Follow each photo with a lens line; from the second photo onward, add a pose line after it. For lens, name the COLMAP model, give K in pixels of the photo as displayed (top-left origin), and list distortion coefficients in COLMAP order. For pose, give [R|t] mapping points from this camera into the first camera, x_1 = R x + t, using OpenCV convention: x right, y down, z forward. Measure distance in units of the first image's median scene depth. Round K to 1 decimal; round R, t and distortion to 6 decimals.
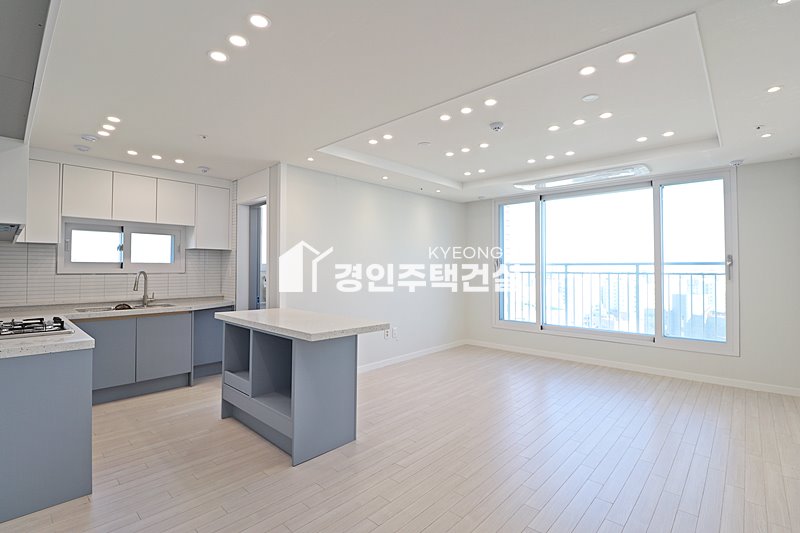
lens RADIAL K [[376.5, 0, 404.9], [0, 376.5, 261.5], [0, 0, 1]] dist [0.001729, -0.014206]
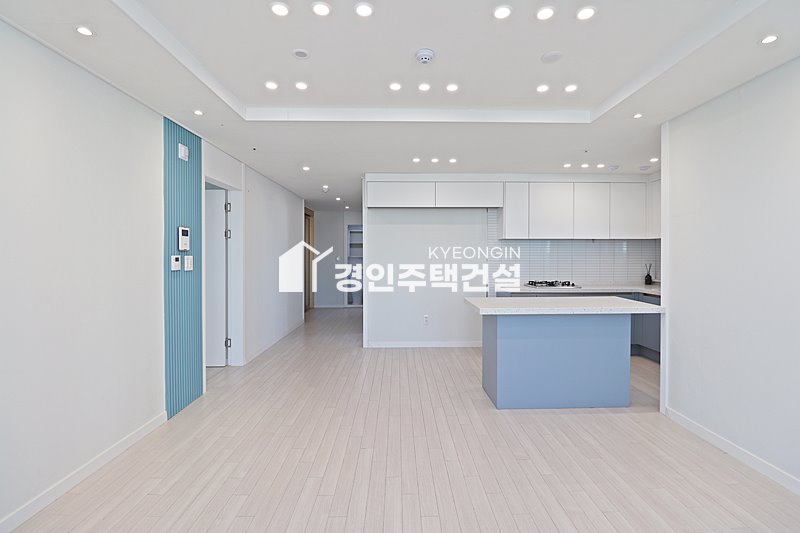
lens RADIAL K [[368.3, 0, 404.4], [0, 368.3, 259.3], [0, 0, 1]] dist [0.001867, -0.012520]
pose [[-0.725638, 0.005822, -0.688052, 0.564677], [0.011387, 0.999929, -0.003549, 0.018723], [0.687982, -0.010410, -0.725653, 1.106752]]
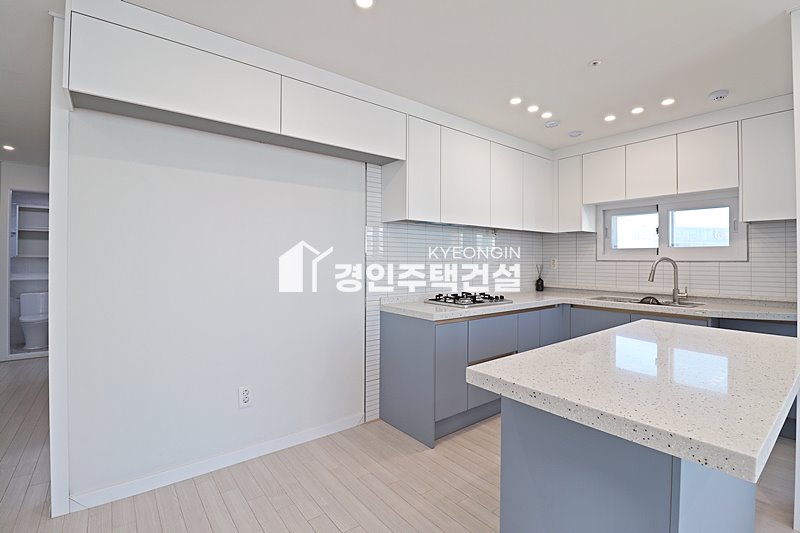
lens RADIAL K [[371.1, 0, 403.5], [0, 371.1, 259.8], [0, 0, 1]] dist [-0.001368, -0.013025]
pose [[-0.156771, -0.001957, -0.987633, 0.151576], [0.015170, 0.999875, -0.004390, 0.024163], [0.987519, -0.015670, -0.156721, 0.562907]]
